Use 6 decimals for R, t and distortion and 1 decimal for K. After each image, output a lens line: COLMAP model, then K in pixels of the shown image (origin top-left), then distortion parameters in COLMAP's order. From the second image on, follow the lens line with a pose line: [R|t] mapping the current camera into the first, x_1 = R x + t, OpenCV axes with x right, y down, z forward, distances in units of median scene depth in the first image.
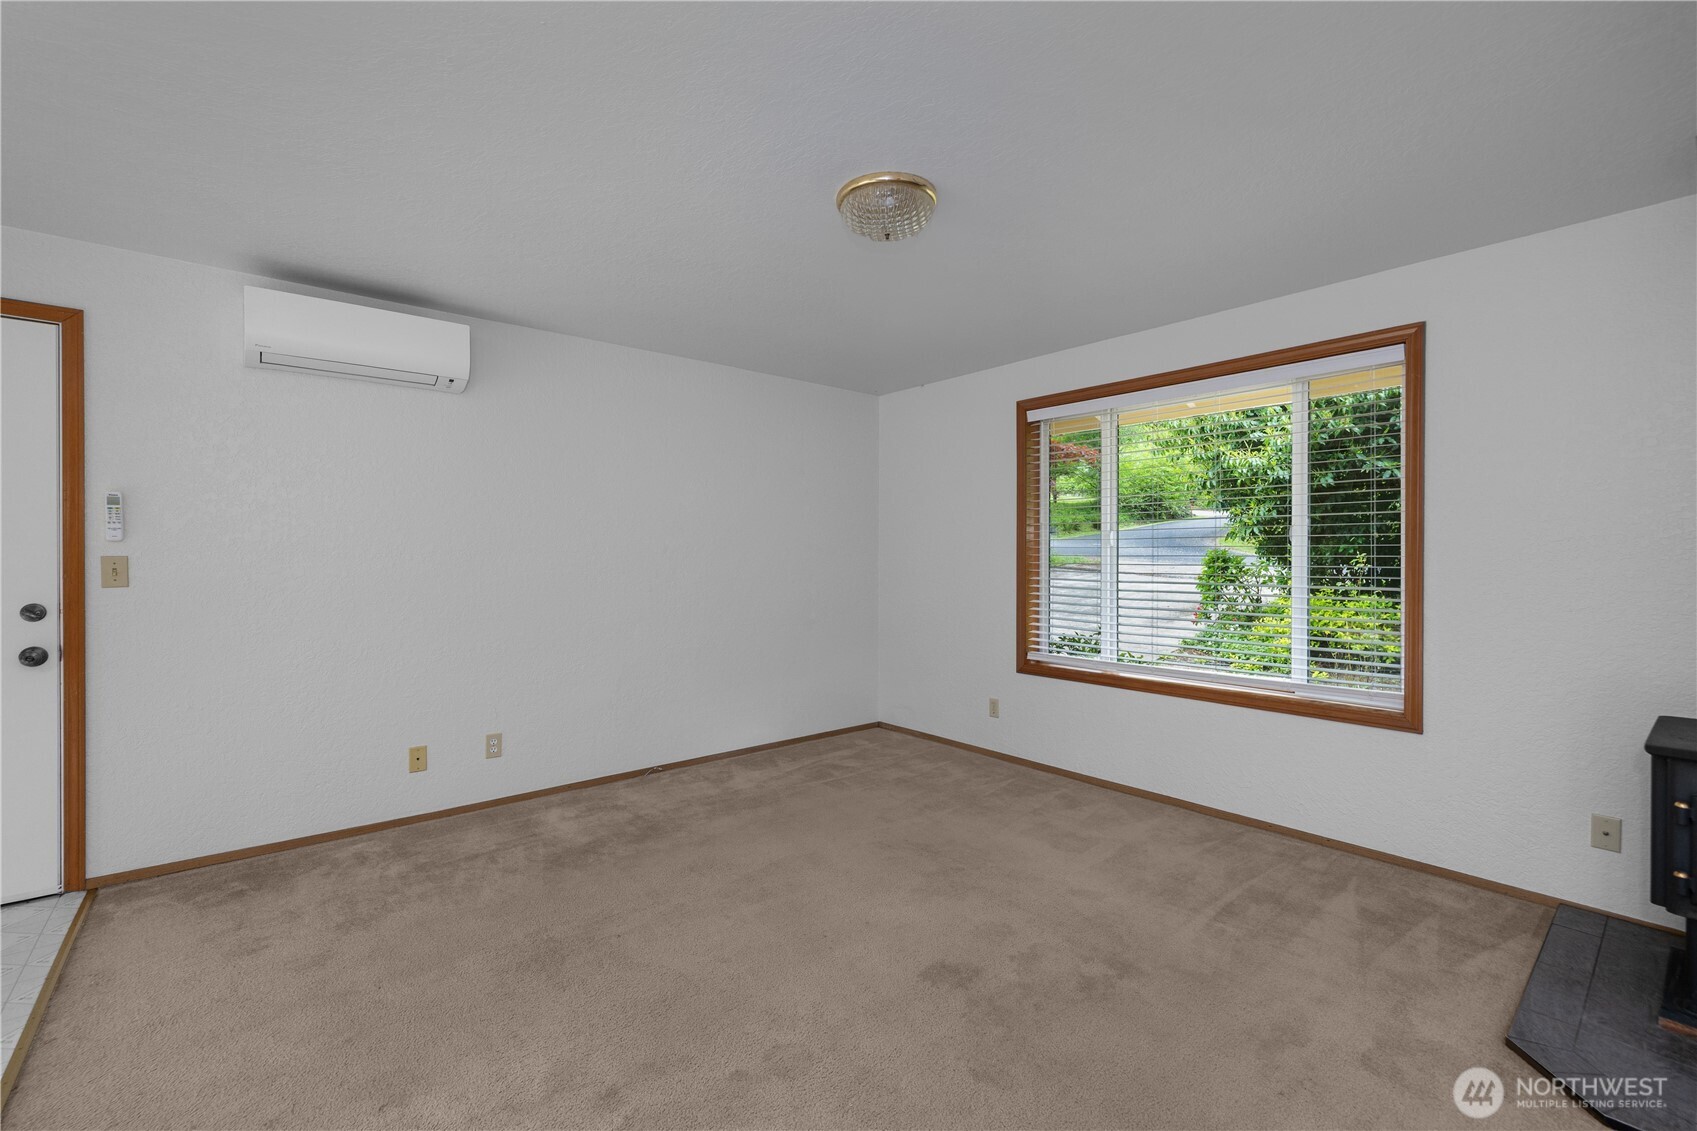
lens RADIAL K [[730.1, 0, 851.0], [0, 730.1, 567.2], [0, 0, 1]] dist [0.000585, -0.001776]
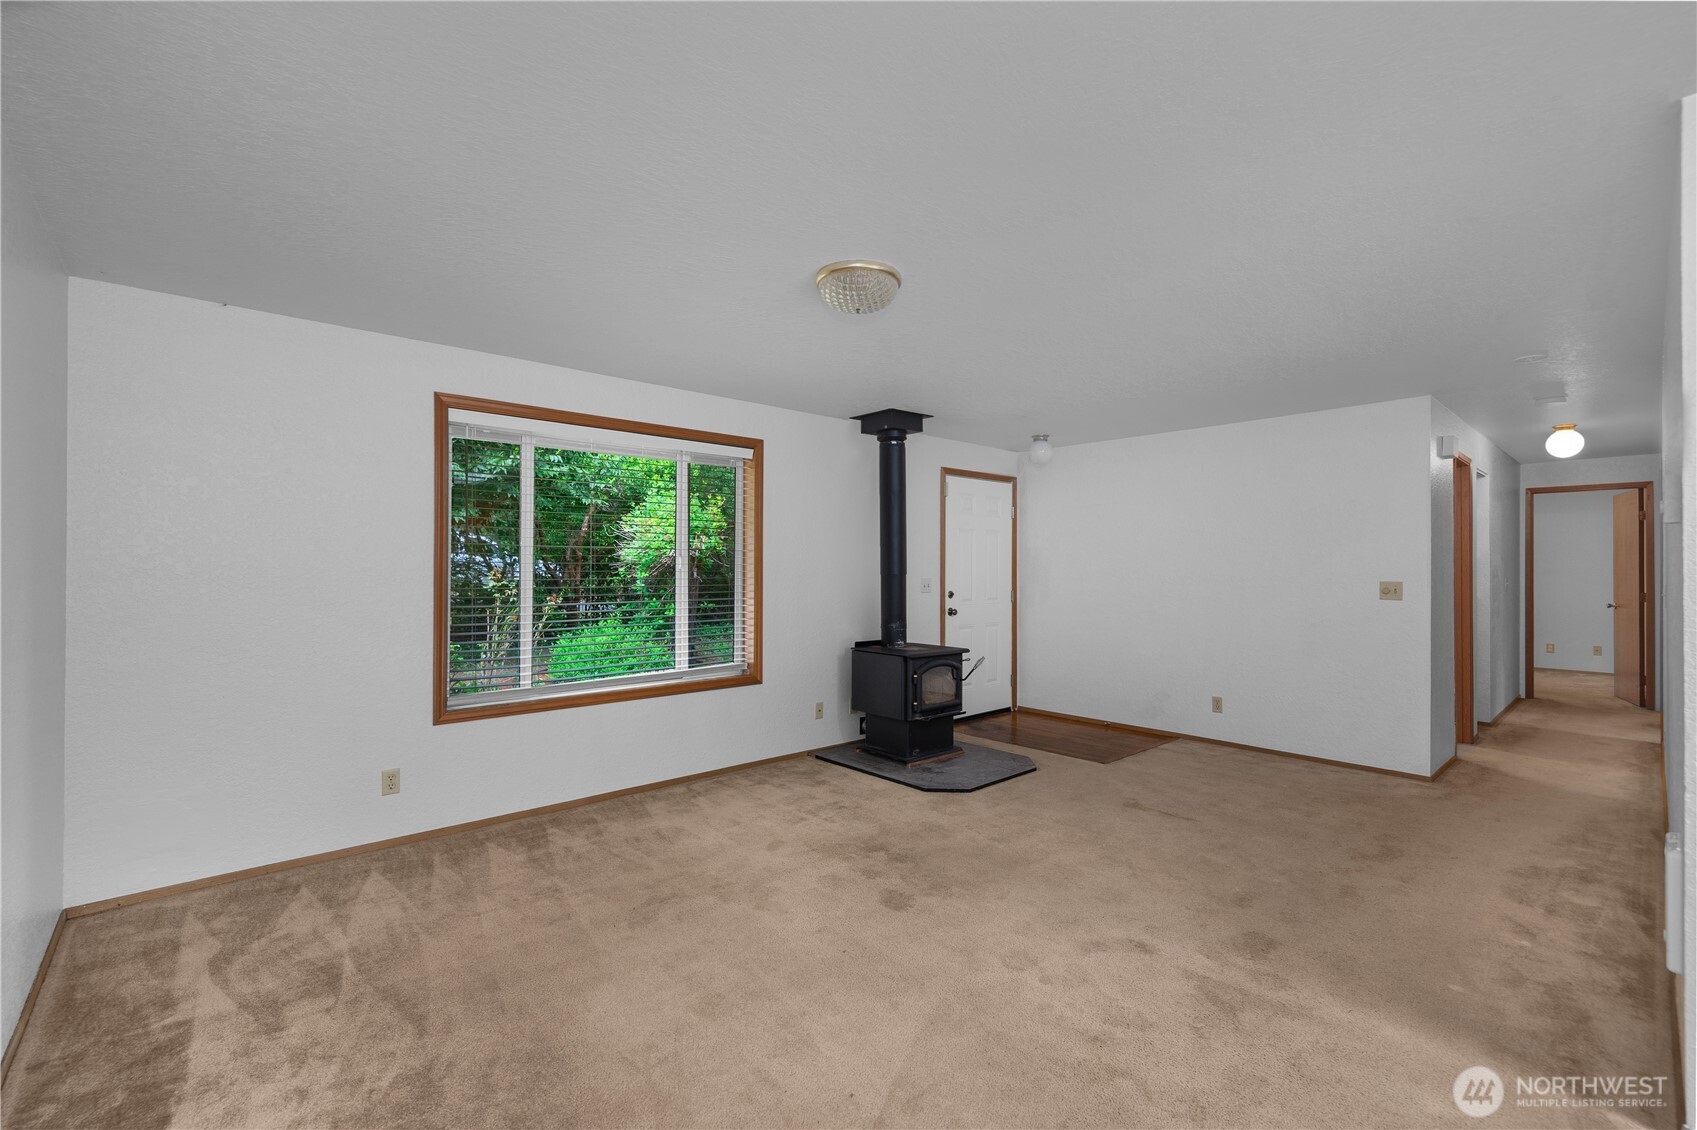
lens RADIAL K [[730.1, 0, 843.3], [0, 730.1, 567.4], [0, 0, 1]] dist [0.000585, -0.001776]
pose [[-0.030550, -0.000086, 0.999533, -0.768146], [0.014538, 0.999894, 0.000530, -0.031845], [-0.999428, 0.014547, -0.030546, 0.729283]]
